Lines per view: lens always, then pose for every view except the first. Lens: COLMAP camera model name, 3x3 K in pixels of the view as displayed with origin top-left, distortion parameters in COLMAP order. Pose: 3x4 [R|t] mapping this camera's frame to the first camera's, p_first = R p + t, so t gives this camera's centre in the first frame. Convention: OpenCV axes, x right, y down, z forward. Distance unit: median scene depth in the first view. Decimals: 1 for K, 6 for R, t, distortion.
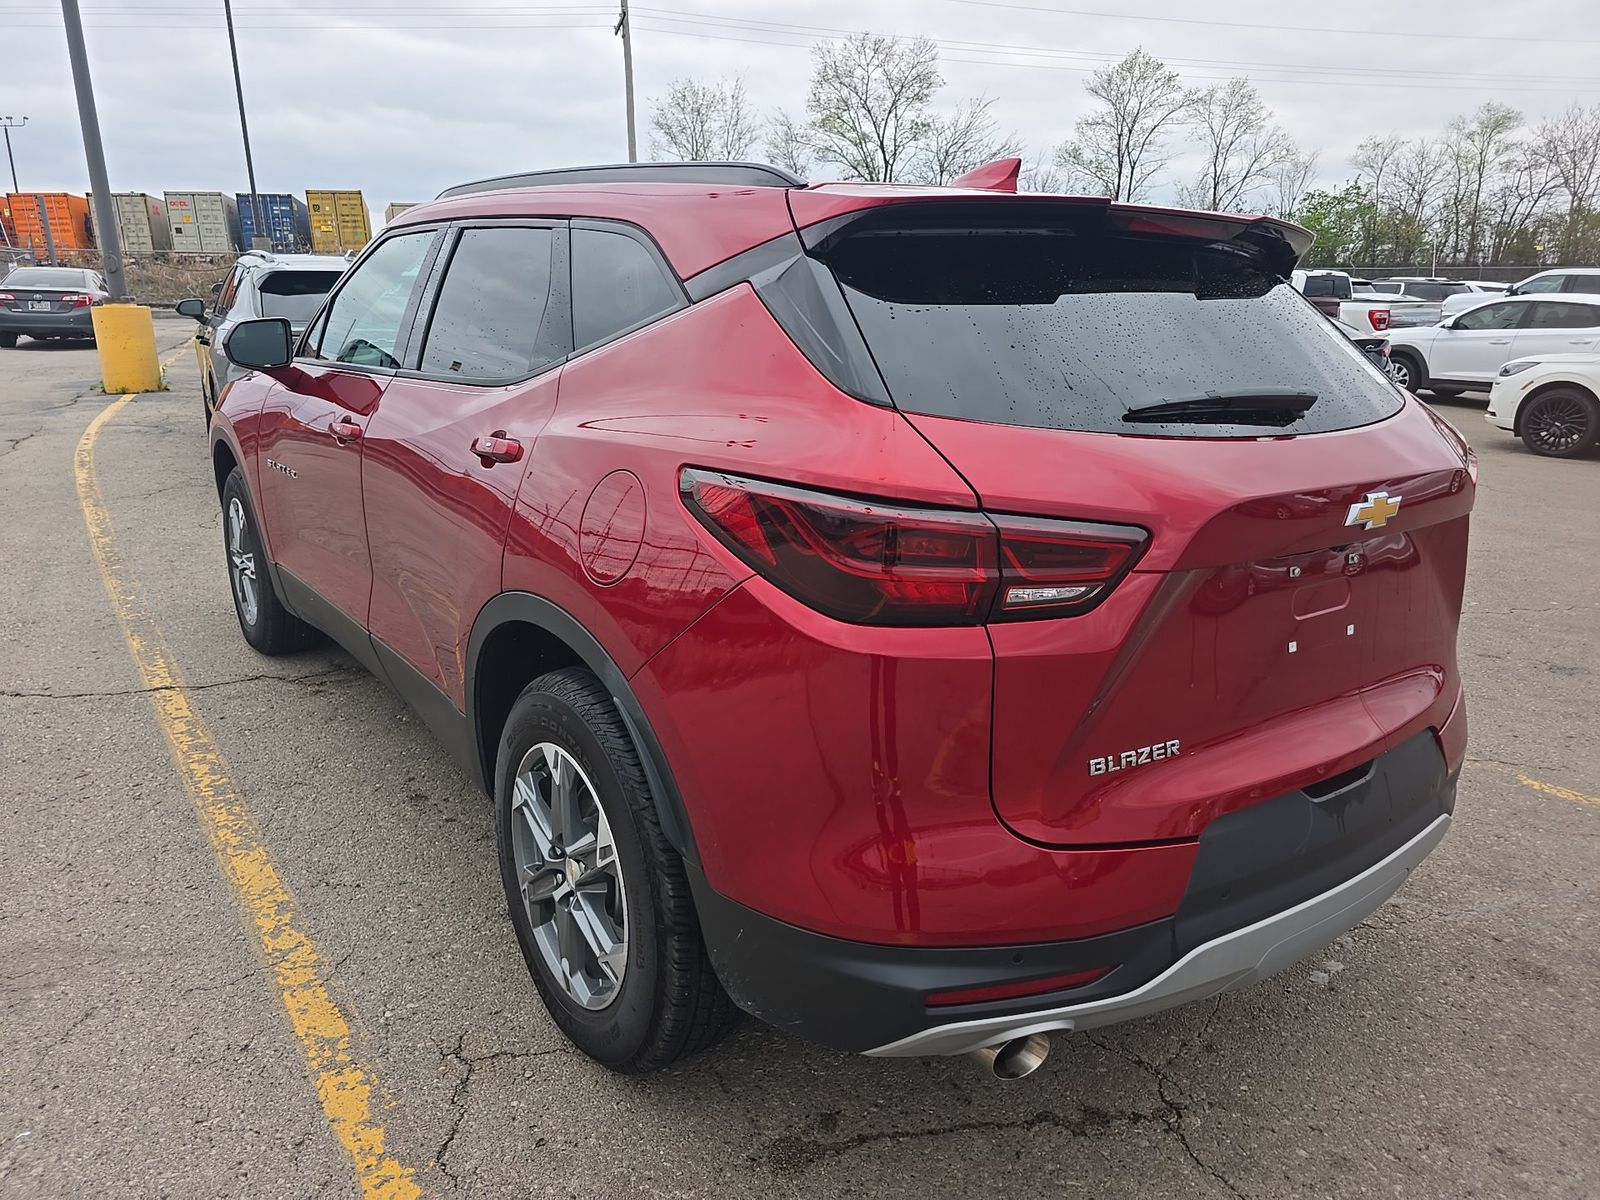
lens RADIAL K [[1076.9, 0, 800.0], [0, 1076.9, 600.0], [0, 0, 1]] dist [0.049655, -0.049186]
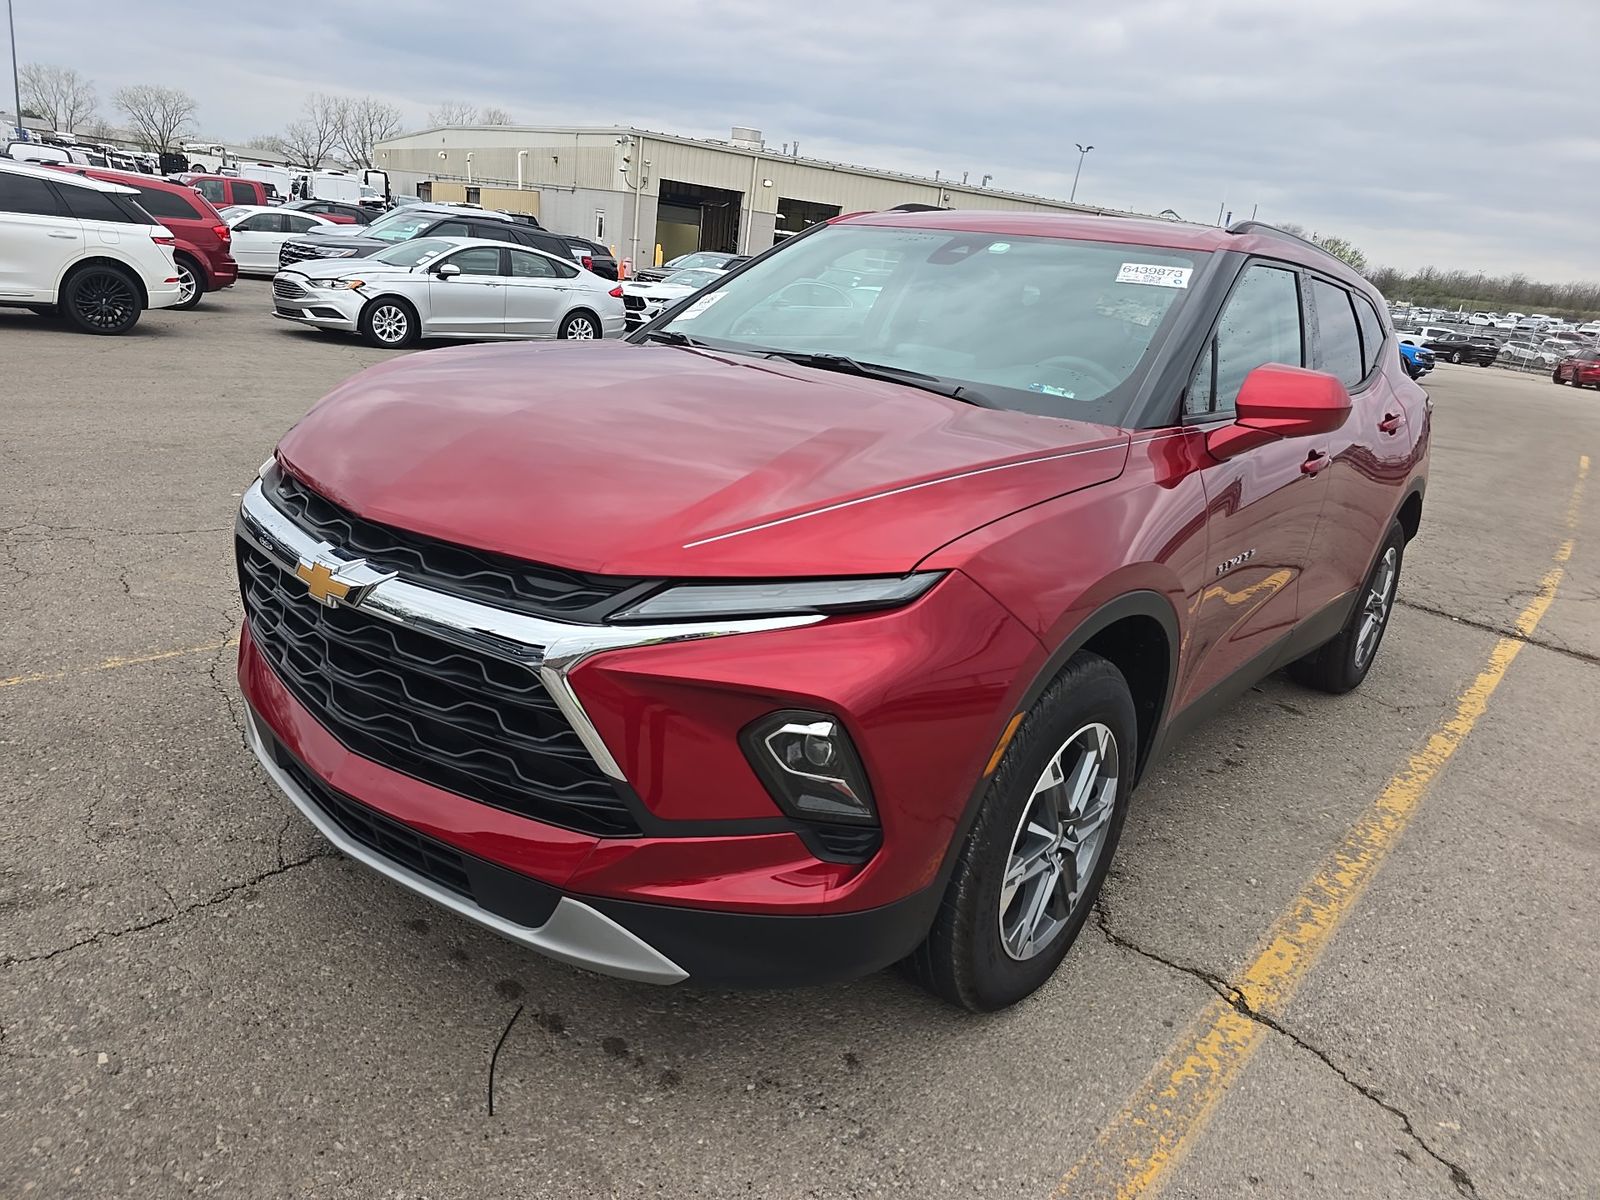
lens RADIAL K [[1076.9, 0, 800.0], [0, 1076.9, 600.0], [0, 0, 1]] dist [0.049655, -0.049186]
pose [[-0.247321, -0.306760, 0.919092, -0.094518], [0.168577, 0.920471, 0.352583, -0.035363], [-0.954156, 0.242139, -0.175939, 0.121317]]
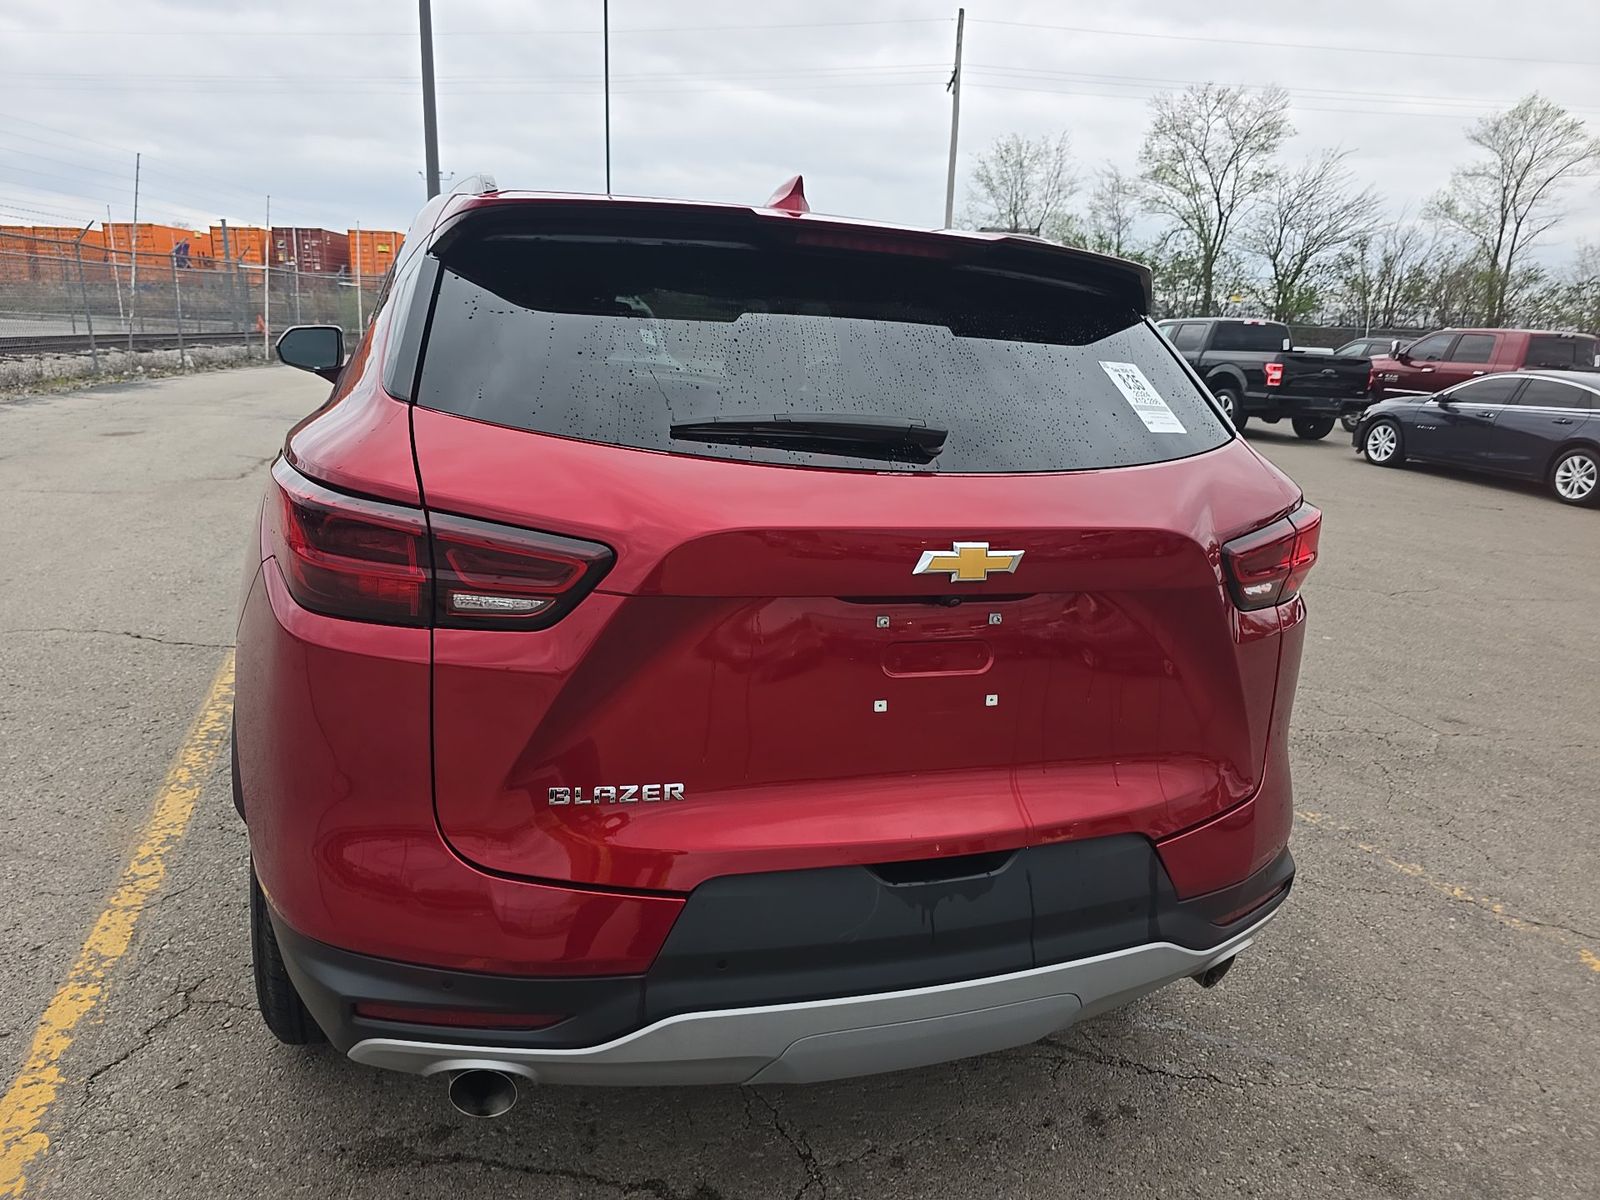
lens RADIAL K [[1076.9, 0, 800.0], [0, 1076.9, 600.0], [0, 0, 1]] dist [0.049655, -0.049186]
pose [[0.956509, 0.105959, -0.271779, 0.026046], [-0.117415, 0.992737, -0.026193, -0.000525], [0.267029, 0.056964, 0.962003, 0.005292]]
